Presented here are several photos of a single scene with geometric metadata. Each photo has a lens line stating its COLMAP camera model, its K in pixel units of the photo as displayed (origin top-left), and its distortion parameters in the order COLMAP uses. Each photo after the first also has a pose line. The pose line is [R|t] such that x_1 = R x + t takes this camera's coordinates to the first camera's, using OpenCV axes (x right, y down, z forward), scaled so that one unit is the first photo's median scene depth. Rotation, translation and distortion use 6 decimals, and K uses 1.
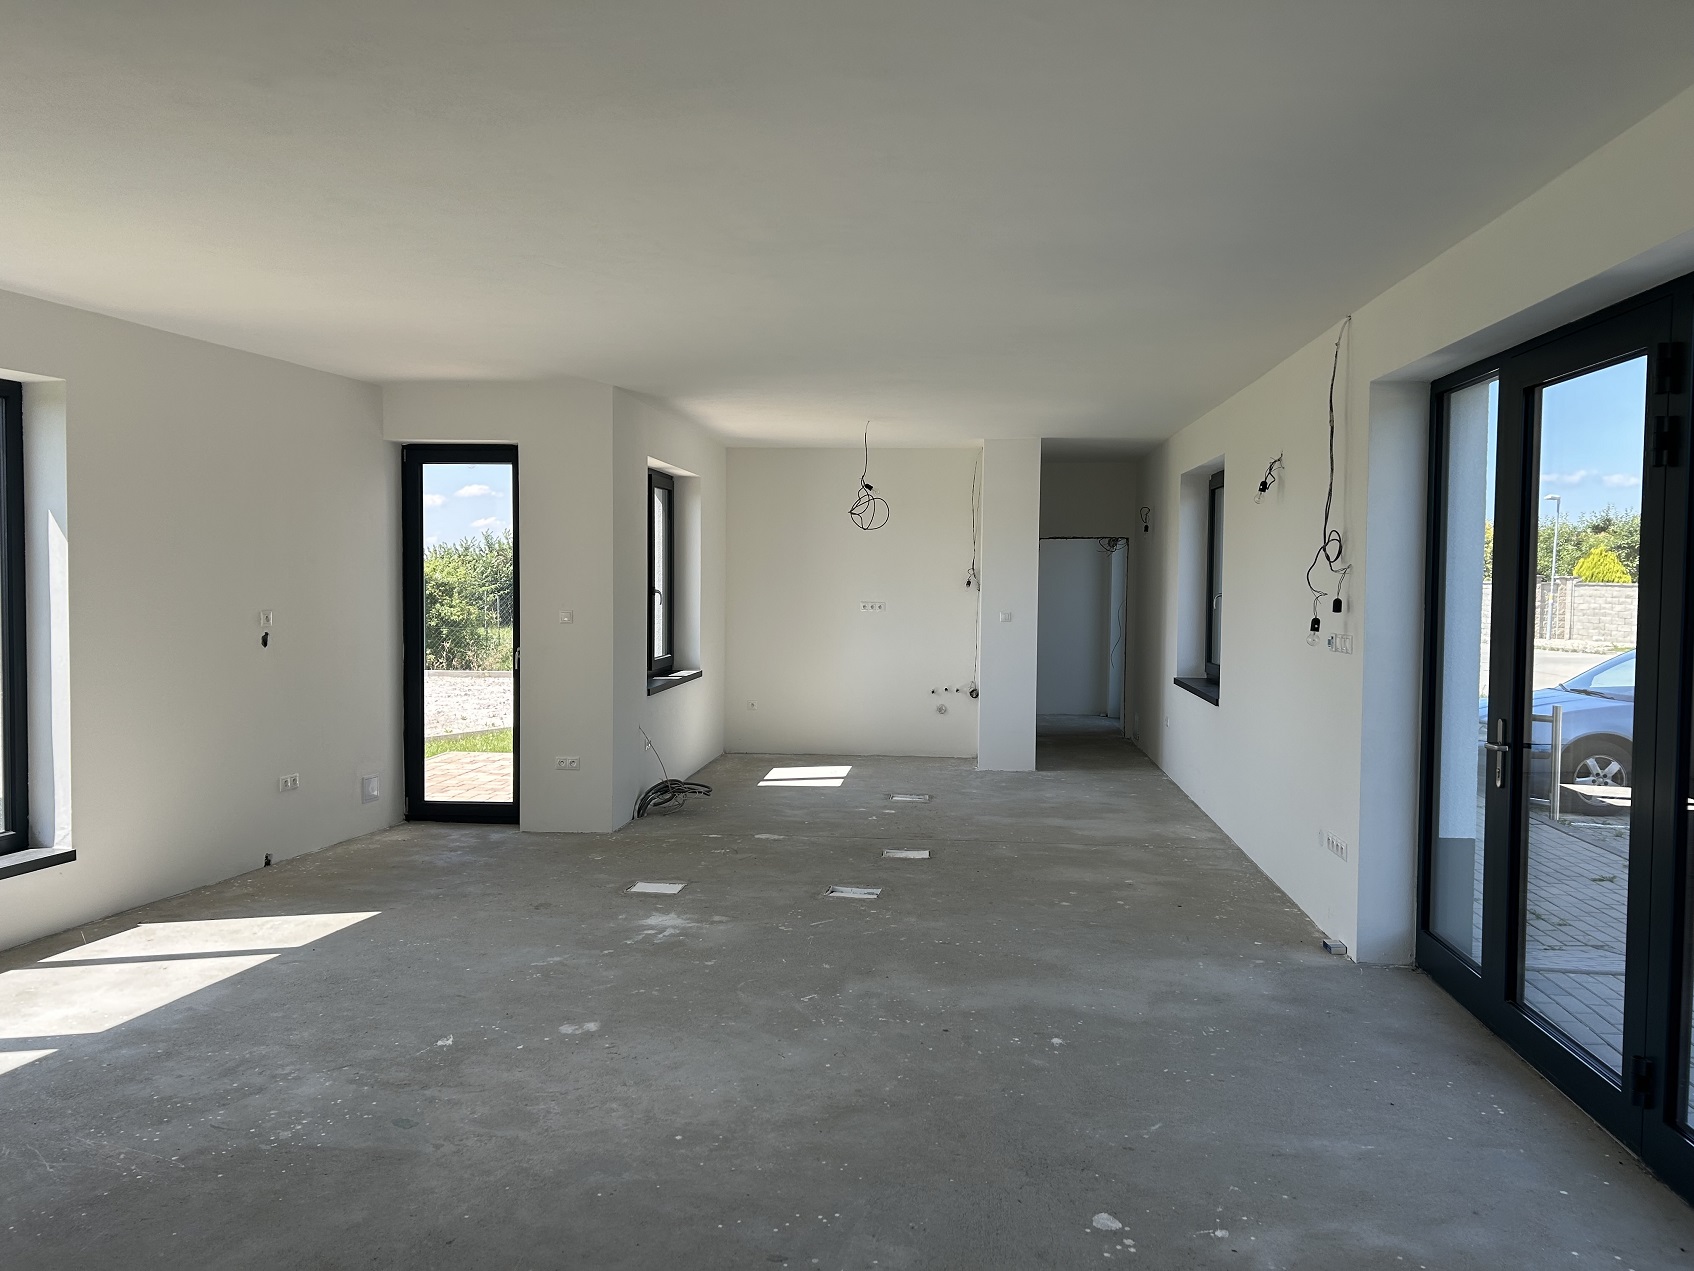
lens RADIAL K [[1275.8, 0, 847.7], [0, 1275.8, 632.9], [0, 0, 1]] dist [0.020262, -0.050751]
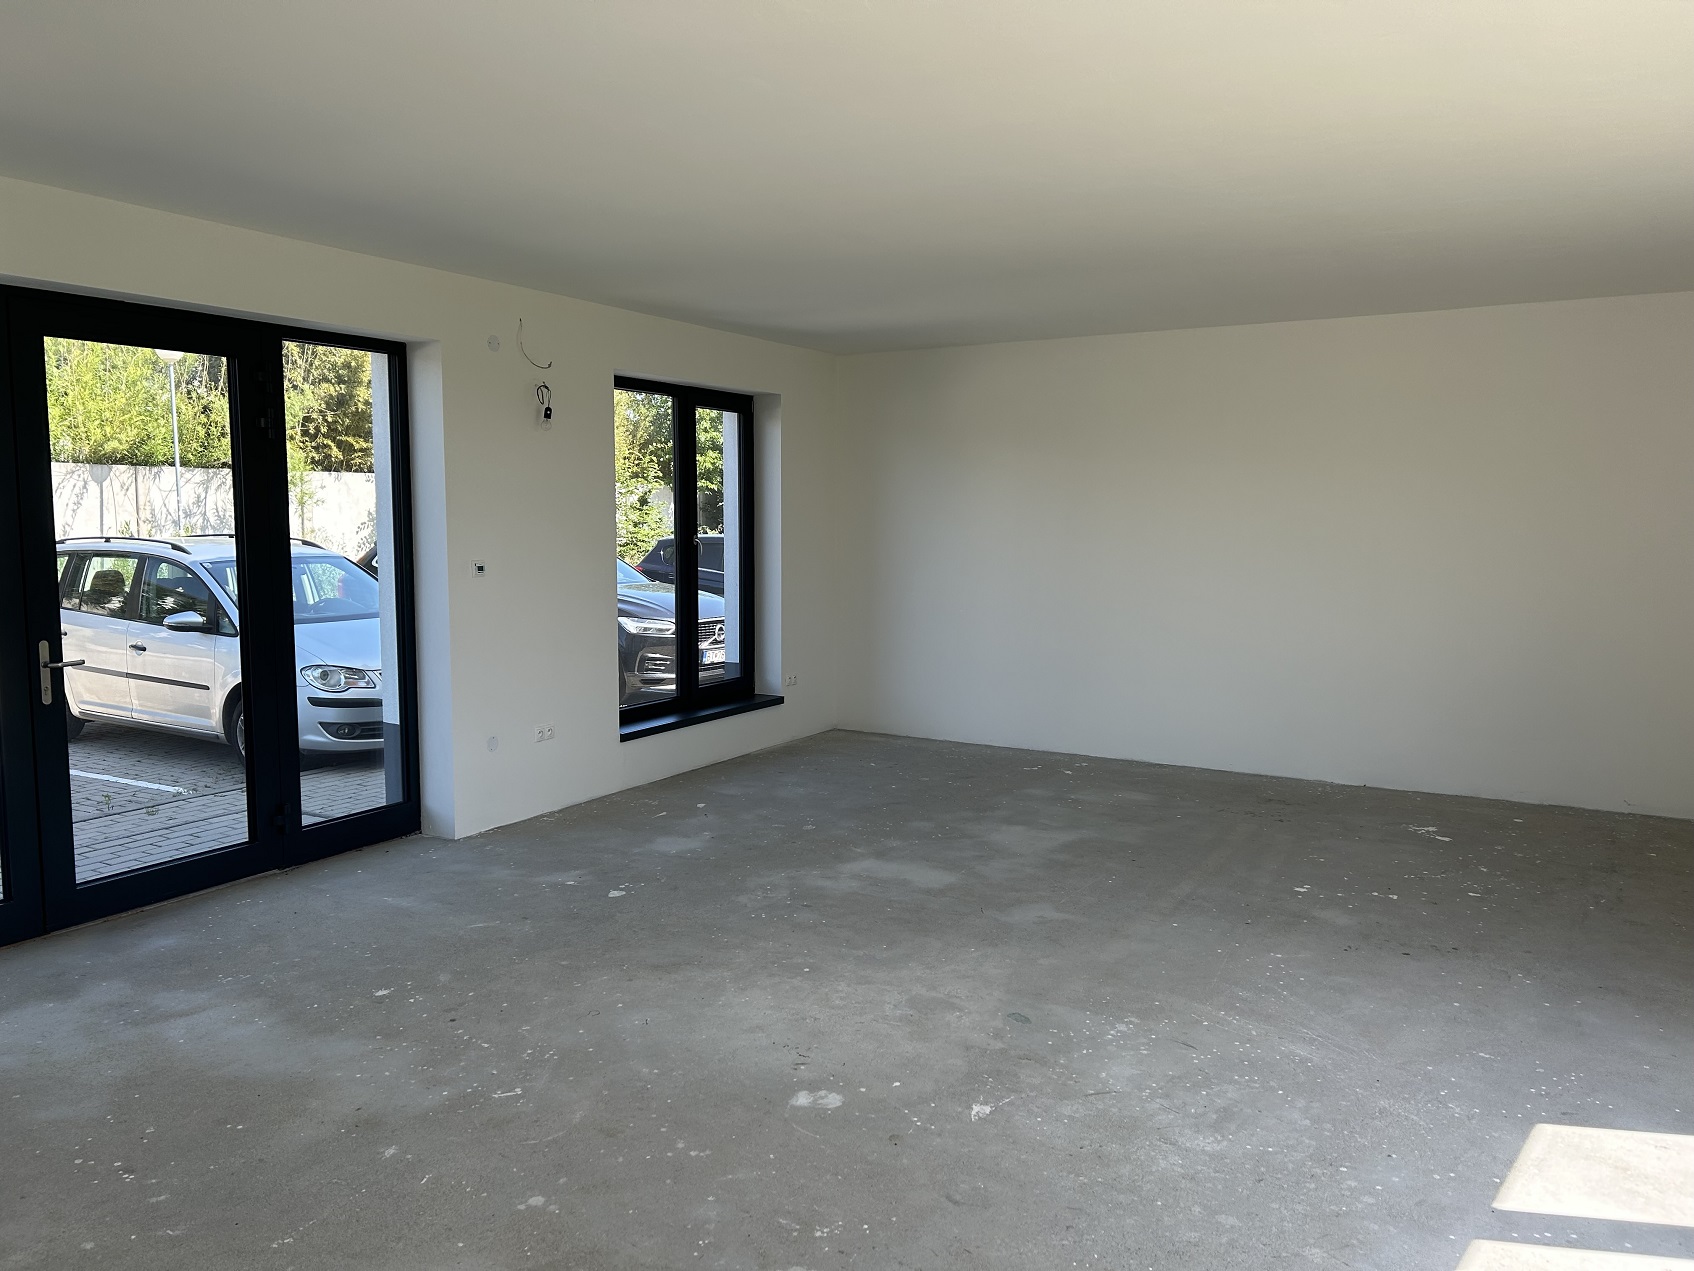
lens RADIAL K [[1275.8, 0, 847.0], [0, 1275.8, 637.0], [0, 0, 1]] dist [0.020262, -0.050751]
pose [[-0.910579, -0.057341, 0.409339, -0.596035], [0.003625, 0.989185, 0.146631, -0.099701], [-0.413320, 0.135003, -0.900523, 1.861683]]
